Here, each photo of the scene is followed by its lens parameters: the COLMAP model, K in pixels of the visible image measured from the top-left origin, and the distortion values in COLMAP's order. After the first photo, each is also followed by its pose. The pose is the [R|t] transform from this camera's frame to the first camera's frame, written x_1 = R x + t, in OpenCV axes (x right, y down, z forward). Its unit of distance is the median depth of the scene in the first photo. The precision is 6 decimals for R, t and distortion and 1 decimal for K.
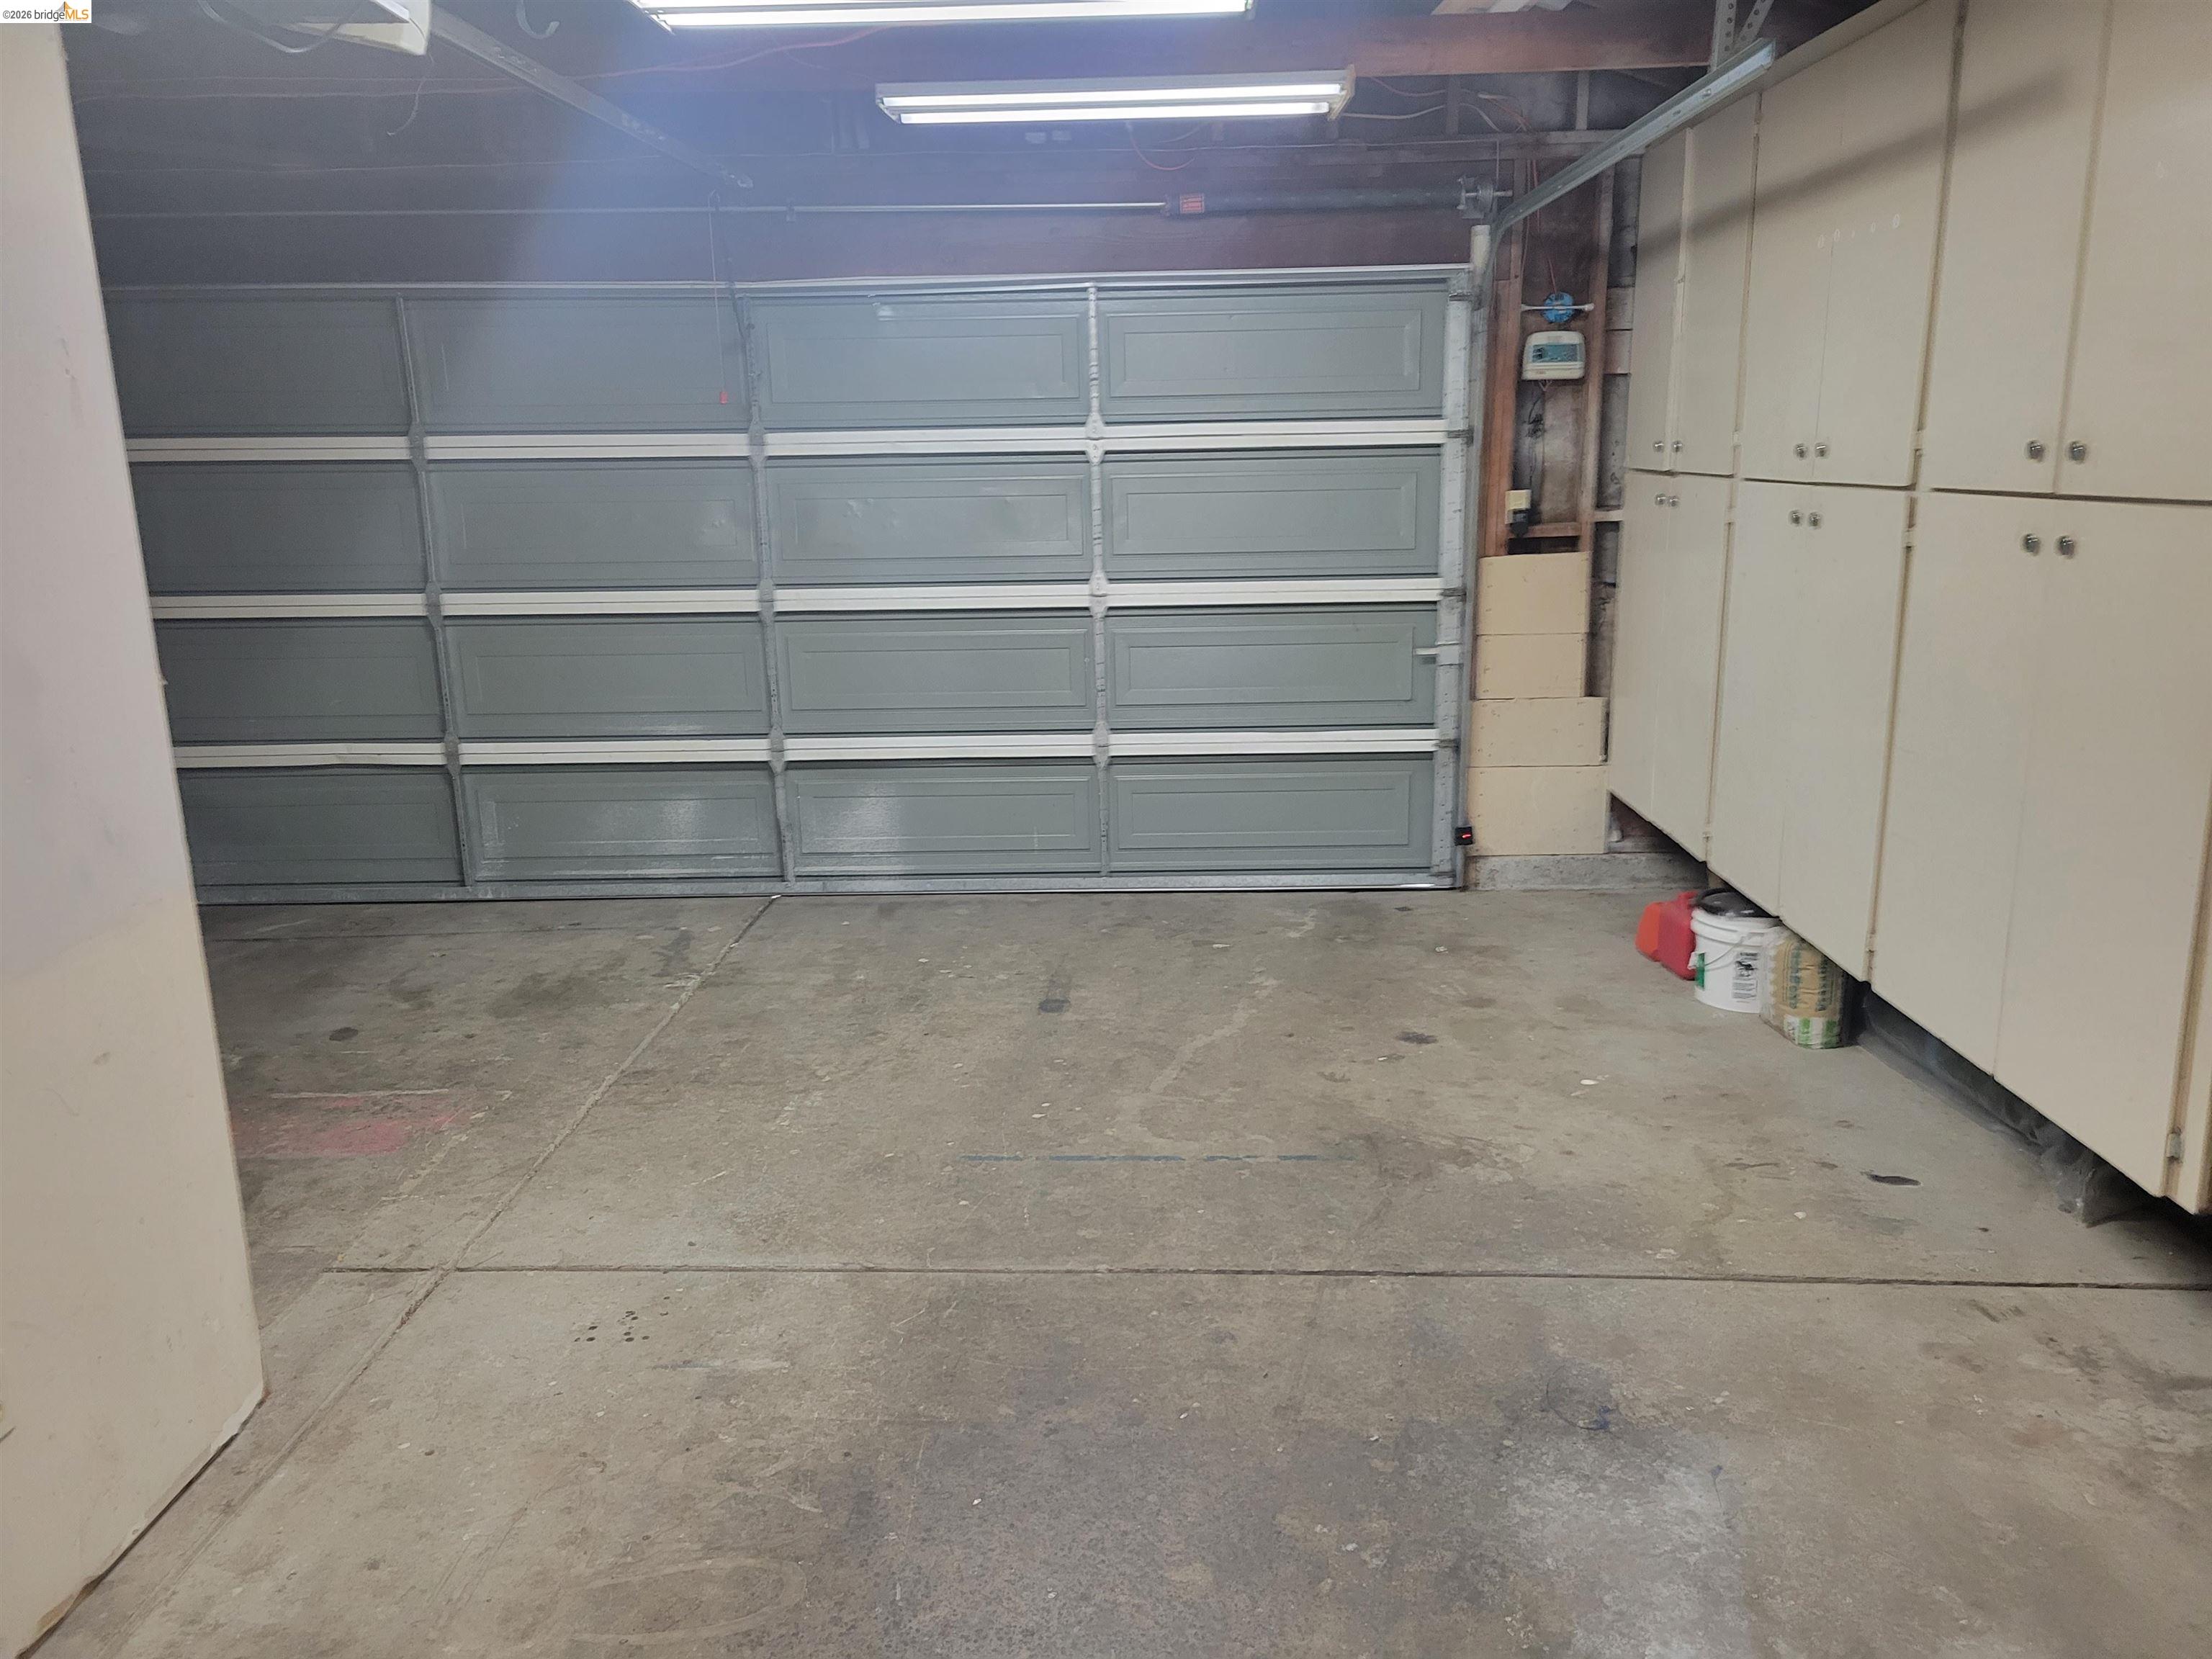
lens RADIAL K [[1663.7, 0, 1106.3], [0, 1663.7, 828.4], [0, 0, 1]] dist [0.057088, -0.038655]
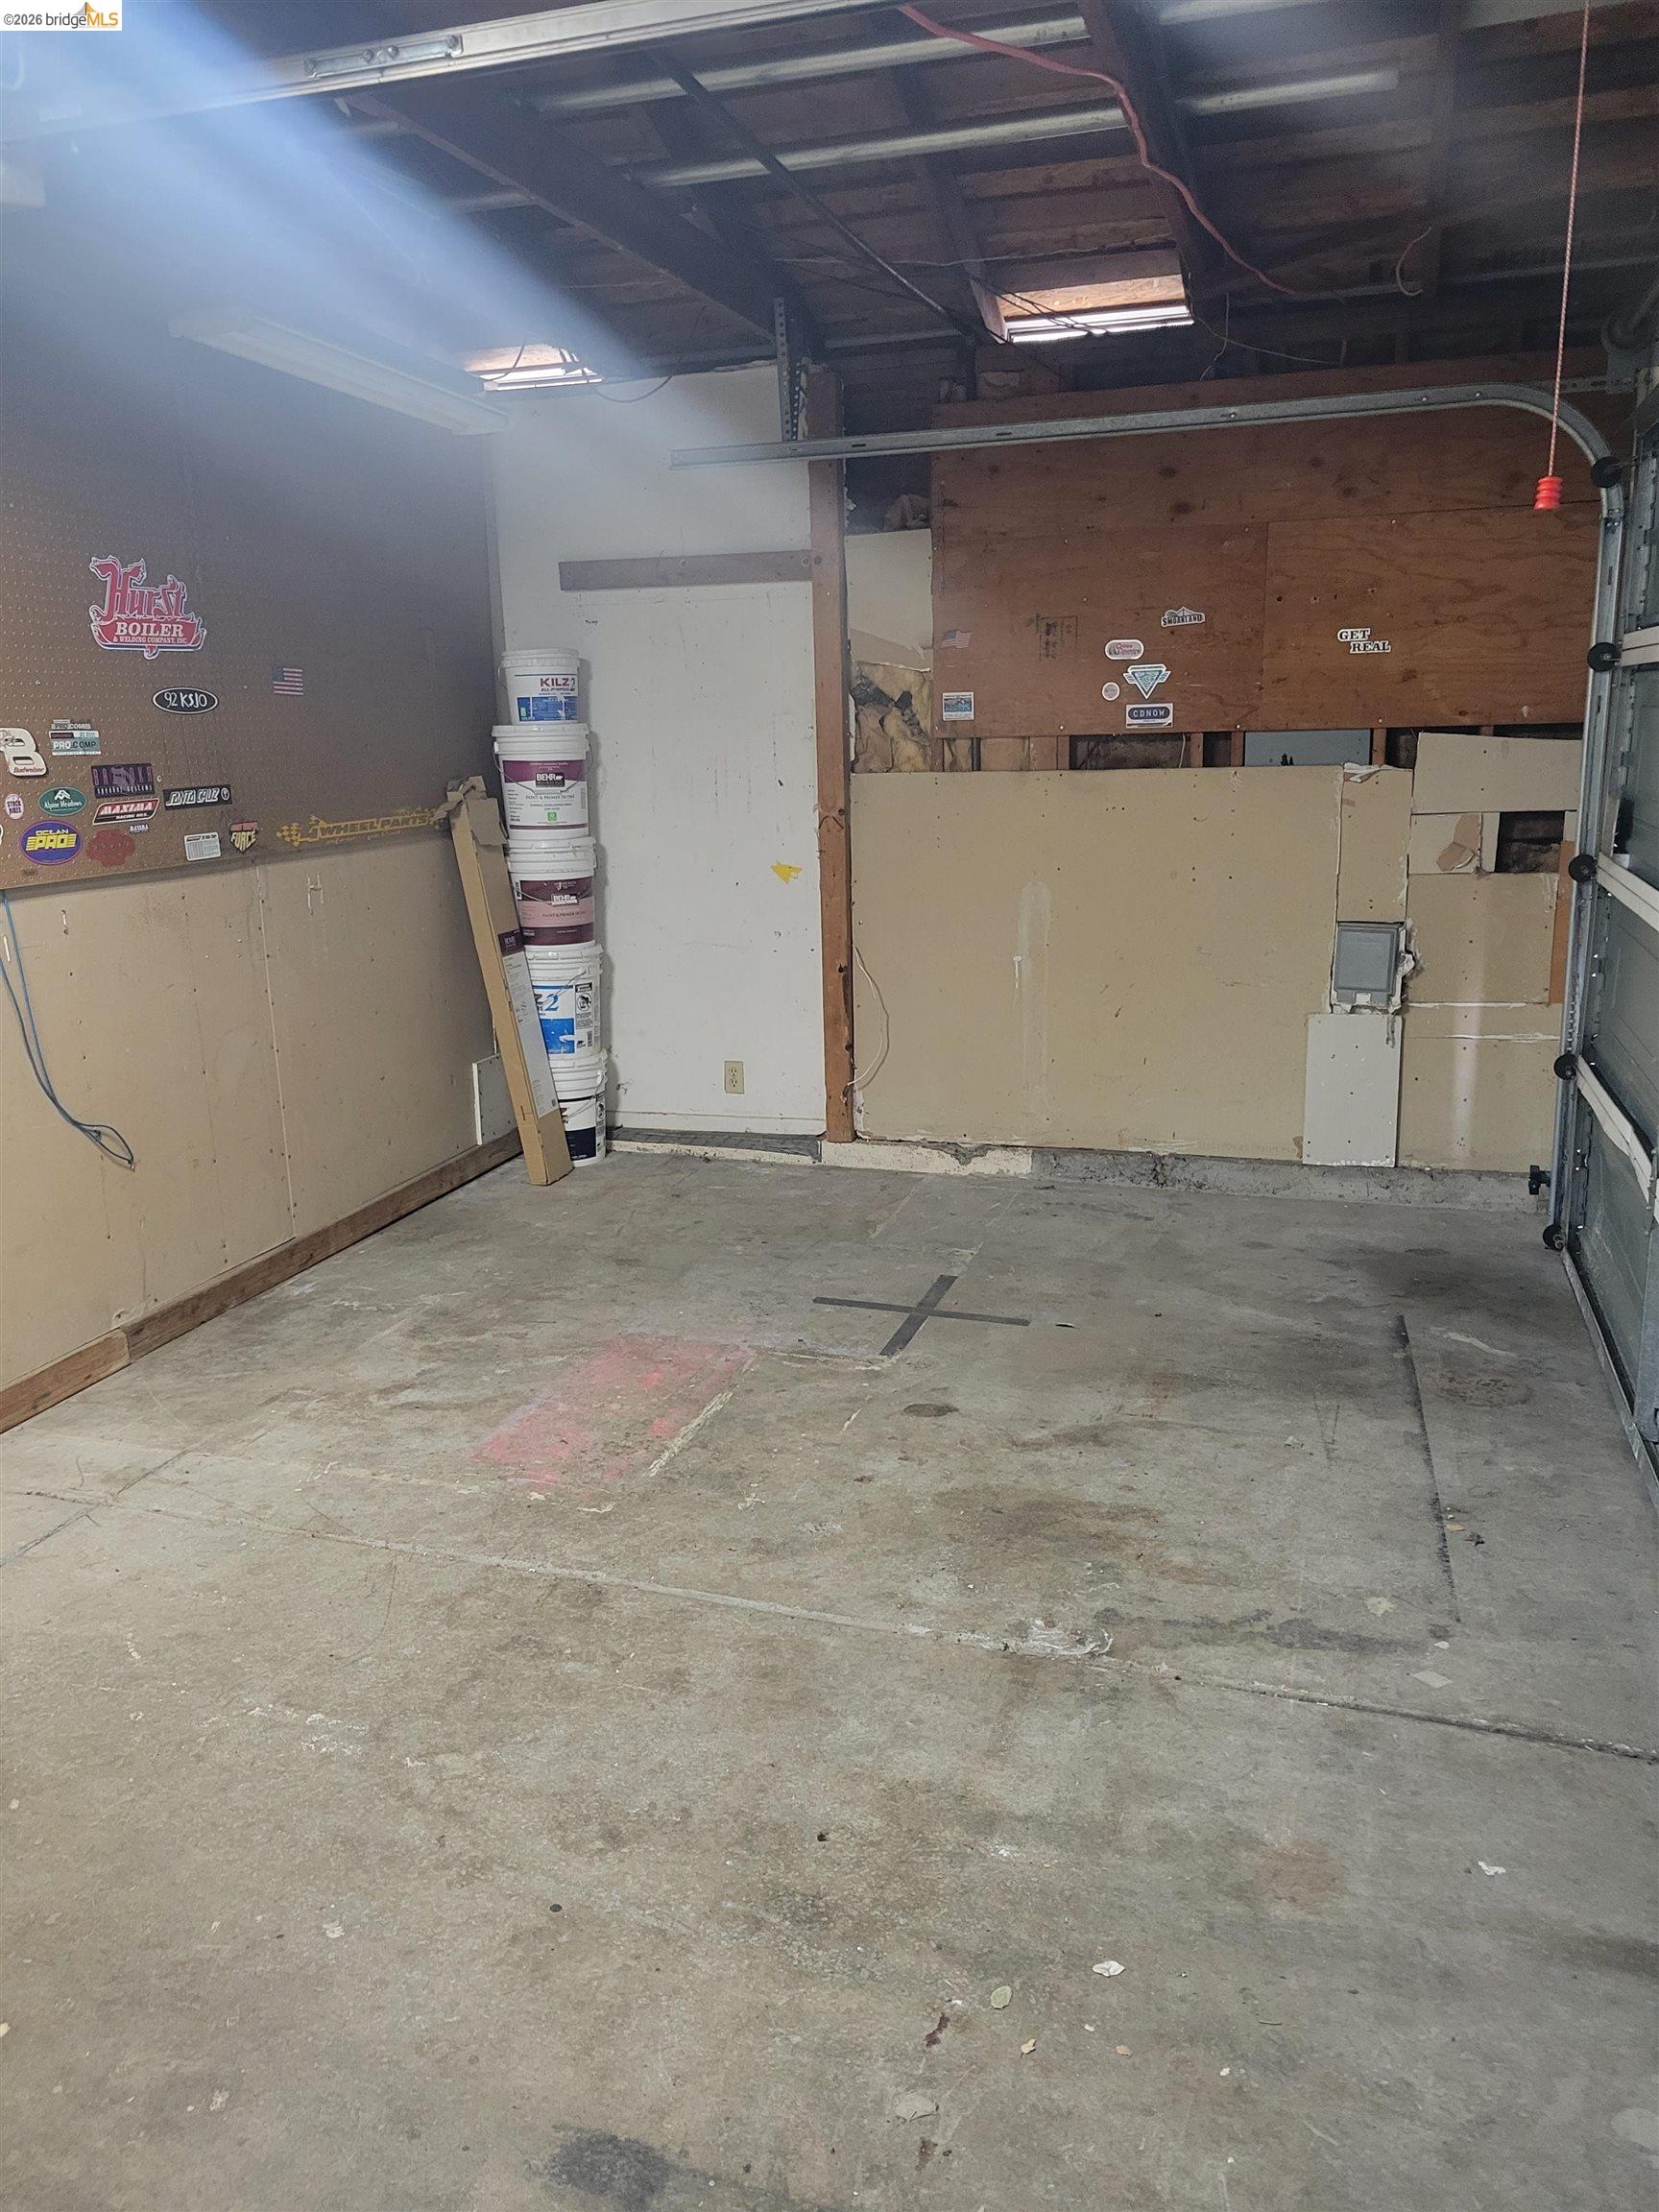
lens RADIAL K [[1663.7, 0, 829.2], [0, 1663.7, 1101.6], [0, 0, 1]] dist [0.057088, -0.038655]
pose [[-0.275822, 0.242816, -0.930034, 0.300388], [-0.193815, 0.933644, 0.301239, -0.288124], [0.941466, 0.263343, -0.210458, 1.317823]]
